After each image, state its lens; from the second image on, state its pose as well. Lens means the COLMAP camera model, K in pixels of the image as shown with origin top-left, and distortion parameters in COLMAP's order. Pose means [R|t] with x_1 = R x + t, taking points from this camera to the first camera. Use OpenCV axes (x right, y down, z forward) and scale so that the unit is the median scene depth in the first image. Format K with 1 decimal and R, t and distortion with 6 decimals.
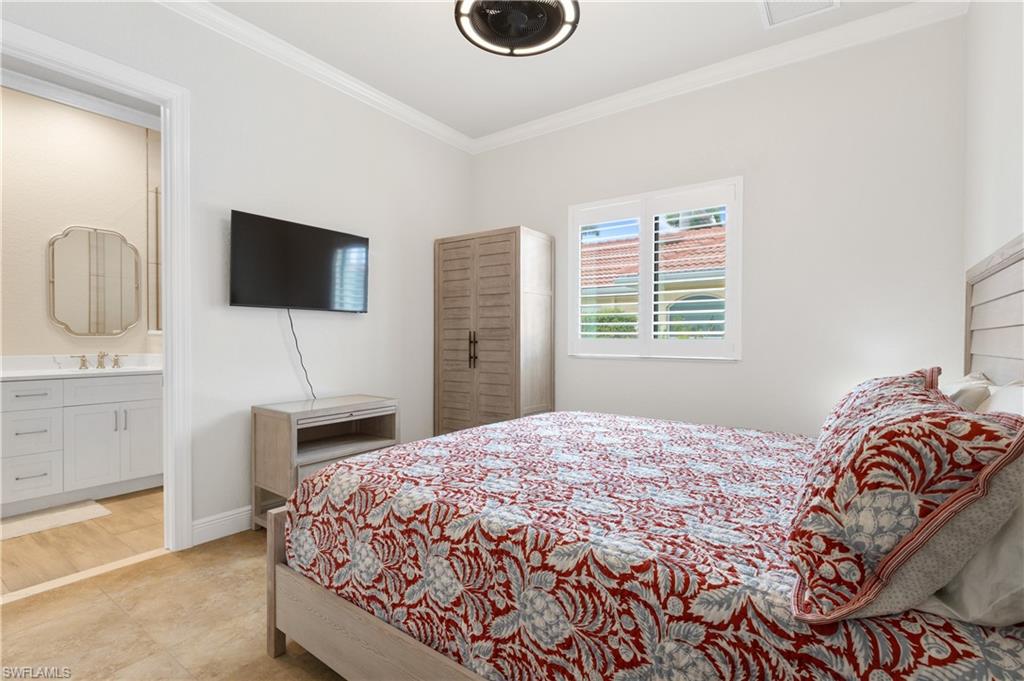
lens RADIAL K [[481.1, 0, 512.6], [0, 481.1, 344.1], [0, 0, 1]] dist [0.000105, 0.000228]
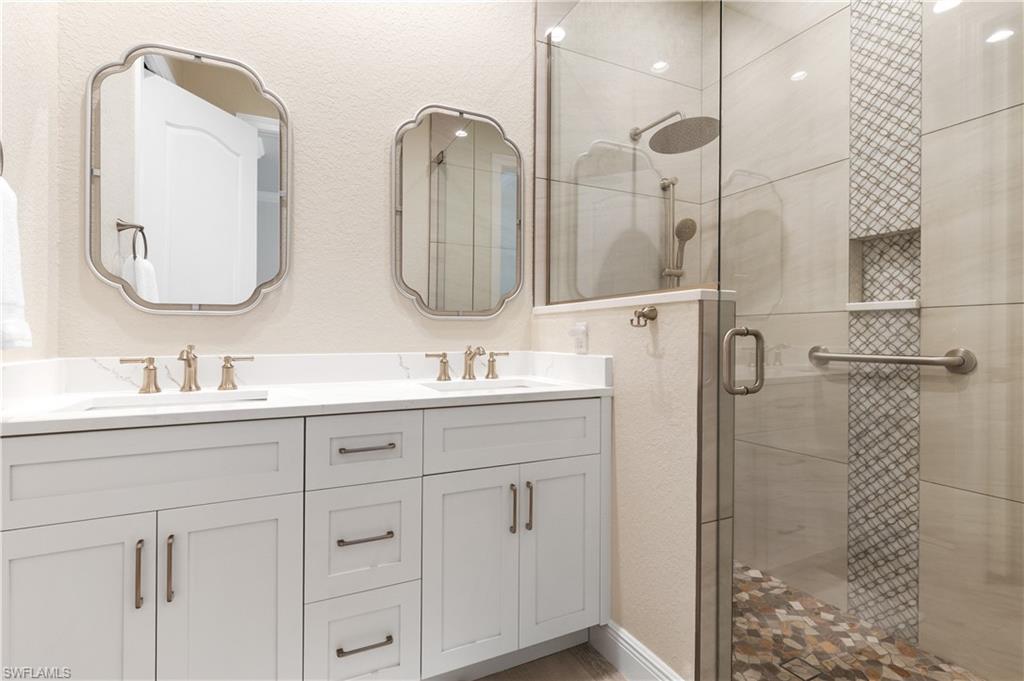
lens RADIAL K [[481.1, 0, 512.0], [0, 481.1, 338.1], [0, 0, 1]] dist [0.000105, 0.000228]
pose [[0.878324, 0.000930, -0.478065, -0.549515], [-0.005965, 0.999942, -0.009013, 0.010631], [0.478028, 0.010768, 0.878278, 0.551050]]
